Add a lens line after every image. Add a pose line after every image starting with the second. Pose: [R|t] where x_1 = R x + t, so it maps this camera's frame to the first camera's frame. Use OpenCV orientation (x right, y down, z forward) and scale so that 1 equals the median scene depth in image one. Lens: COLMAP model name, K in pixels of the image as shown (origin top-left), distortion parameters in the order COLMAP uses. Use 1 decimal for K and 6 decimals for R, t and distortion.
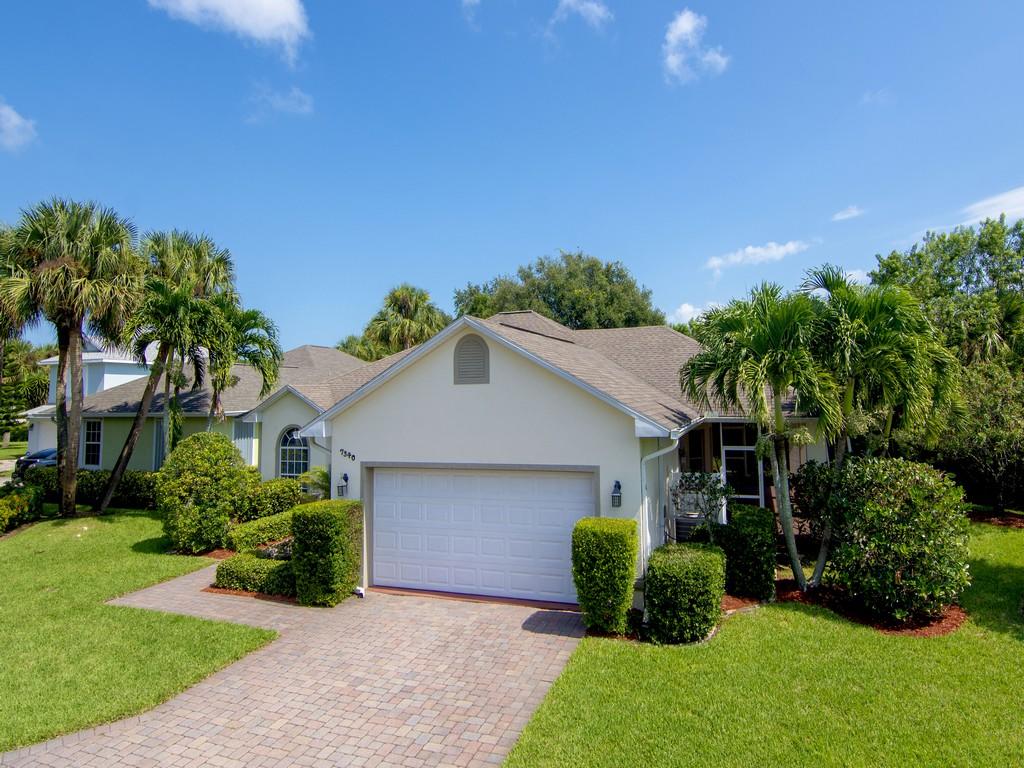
lens RADIAL K [[641.2, 0, 535.3], [0, 641.2, 285.5], [0, 0, 1]] dist [-0.005673, -0.006863]
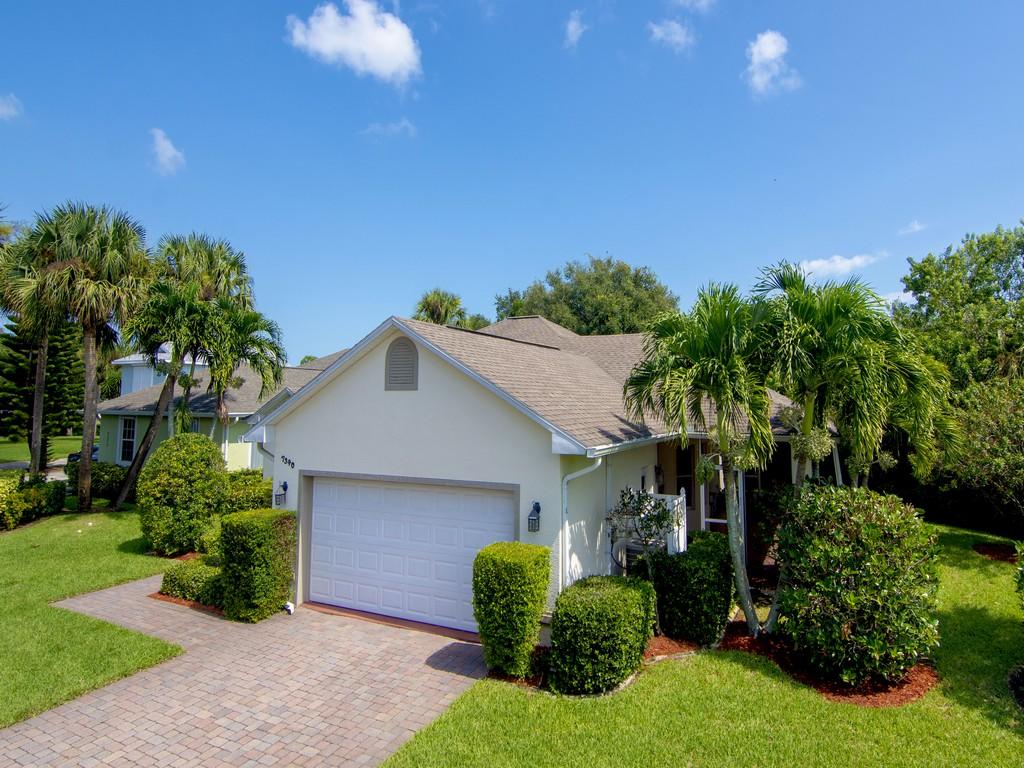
lens RADIAL K [[616.5, 0, 538.8], [0, 616.5, 253.6], [0, 0, 1]] dist [-0.005257, -0.005691]
pose [[0.993309, -0.008298, -0.115193, 0.224276], [0.001347, 0.998180, -0.060283, -0.002475], [0.115483, 0.059724, 0.991512, 0.088254]]
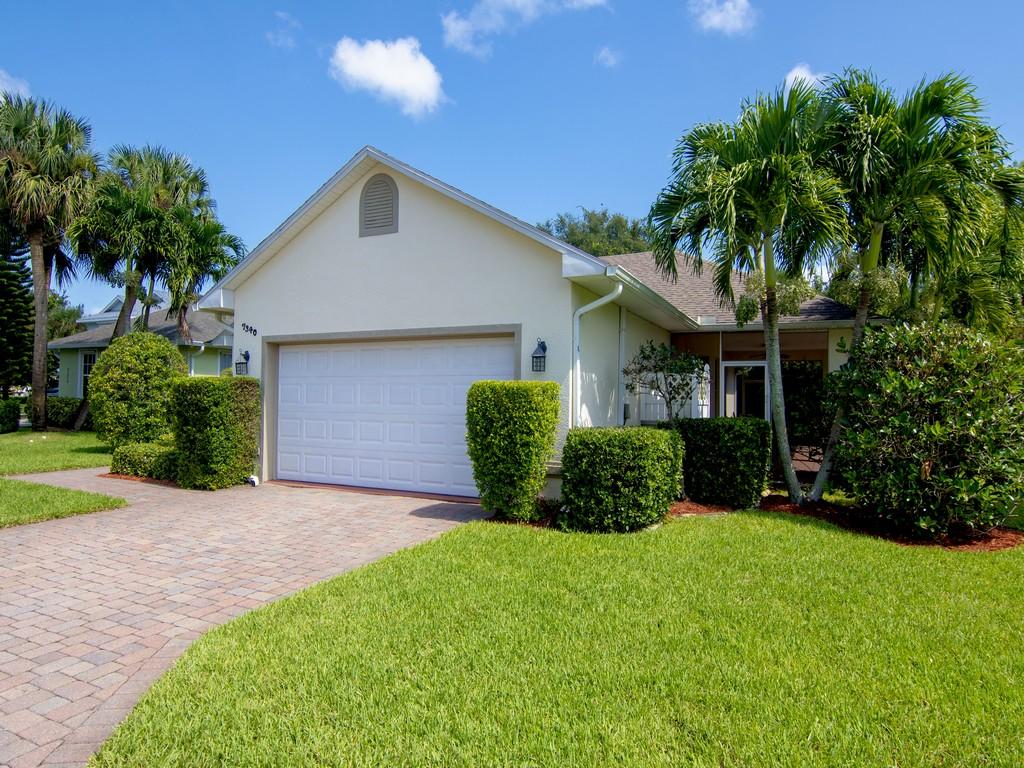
lens RADIAL K [[629.6, 0, 510.4], [0, 629.6, 344.8], [0, 0, 1]] dist [-0.006580, -0.003414]
pose [[0.991477, 0.022093, -0.128396, 0.176661], [-0.012767, 0.997249, 0.073011, 0.241459], [0.129656, -0.070749, 0.989032, 0.236103]]
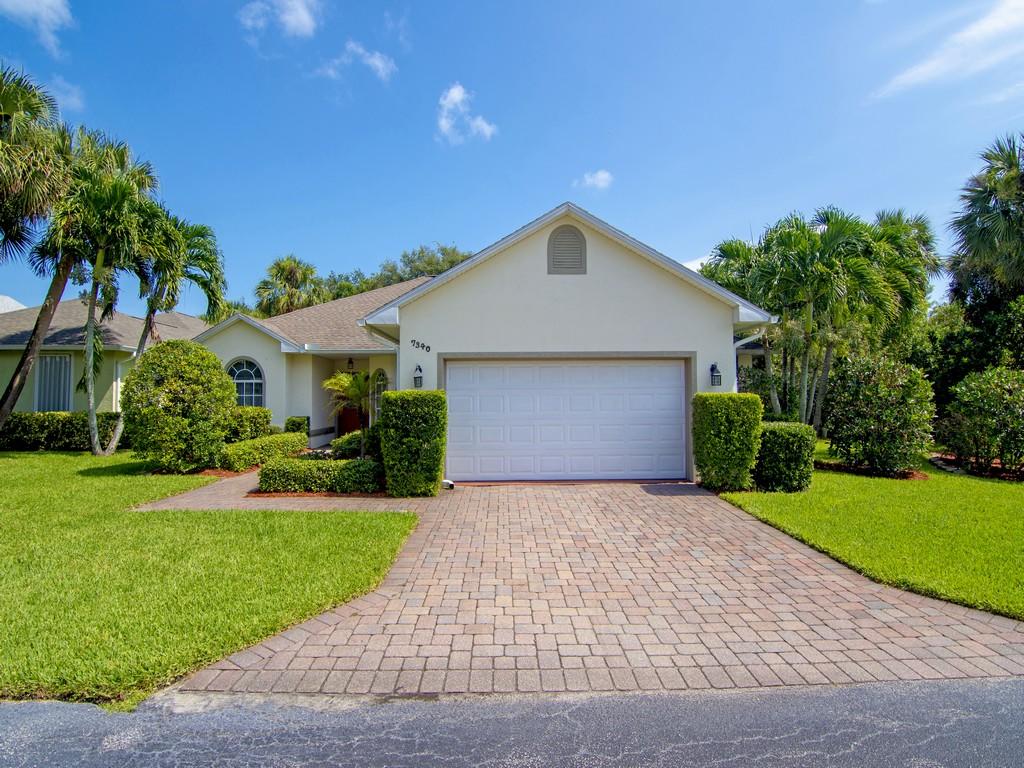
lens RADIAL K [[517.1, 0, 510.2], [0, 517.1, 355.6], [0, 0, 1]] dist [-0.002557, -0.014457]
pose [[0.934996, 0.043726, 0.351954, -0.481066], [-0.069390, 0.995745, 0.060630, 0.247167], [-0.347805, -0.081111, 0.934052, 0.282726]]
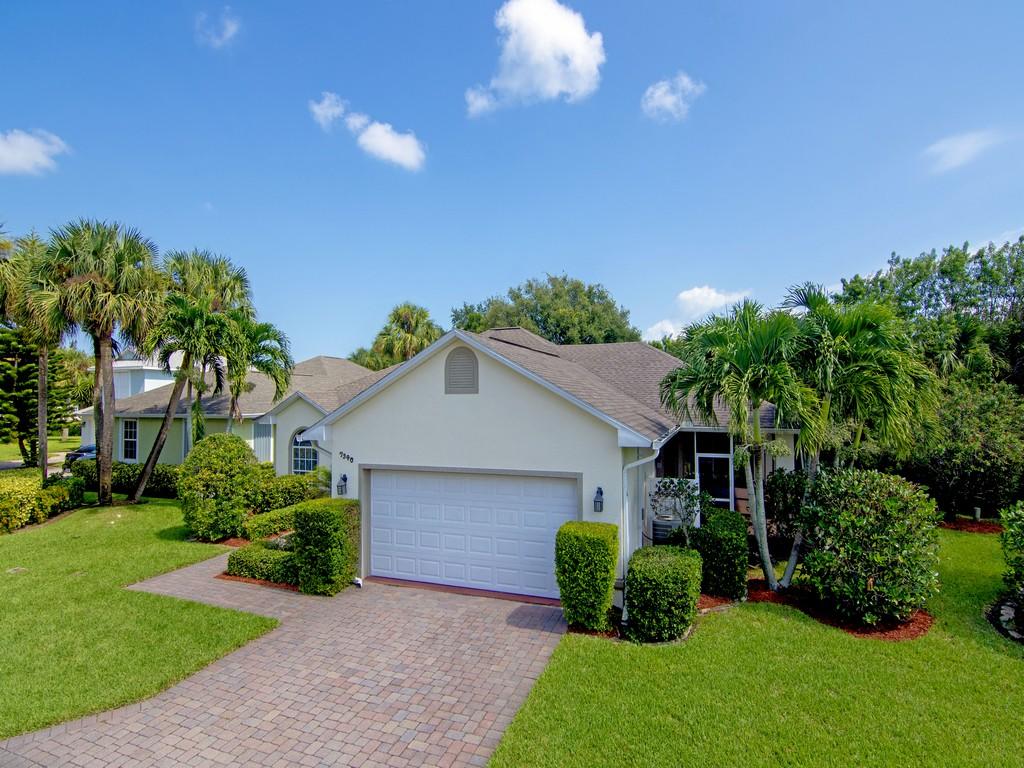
lens RADIAL K [[556.4, 0, 510.5], [0, 556.4, 350.0], [0, 0, 1]] dist [-0.002932, -0.008948]
pose [[0.999649, 0.011928, -0.023647, 0.001093], [-0.010101, 0.997063, 0.075911, 0.013810], [0.024483, -0.075646, 0.996834, 0.103311]]
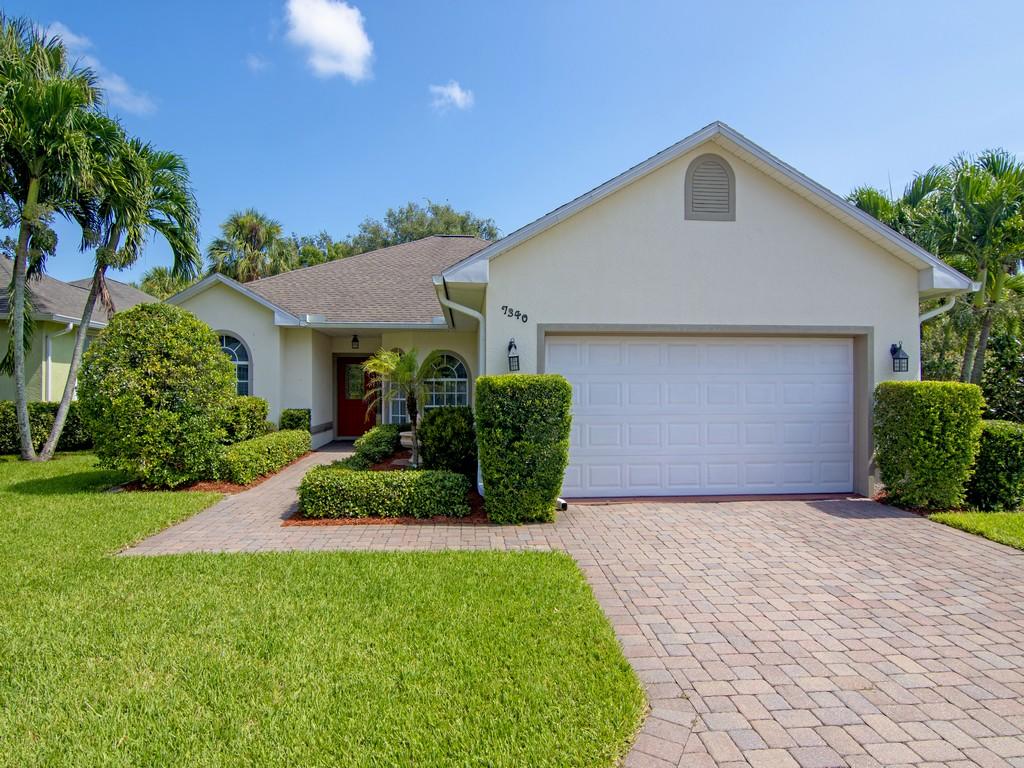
lens RADIAL K [[580.5, 0, 508.7], [0, 580.5, 357.6], [0, 0, 1]] dist [-0.002559, -0.012574]
pose [[0.910653, 0.041662, 0.411066, -0.606812], [-0.084355, 0.992695, 0.086265, 0.284201], [-0.404469, -0.113233, 0.907515, 0.489630]]
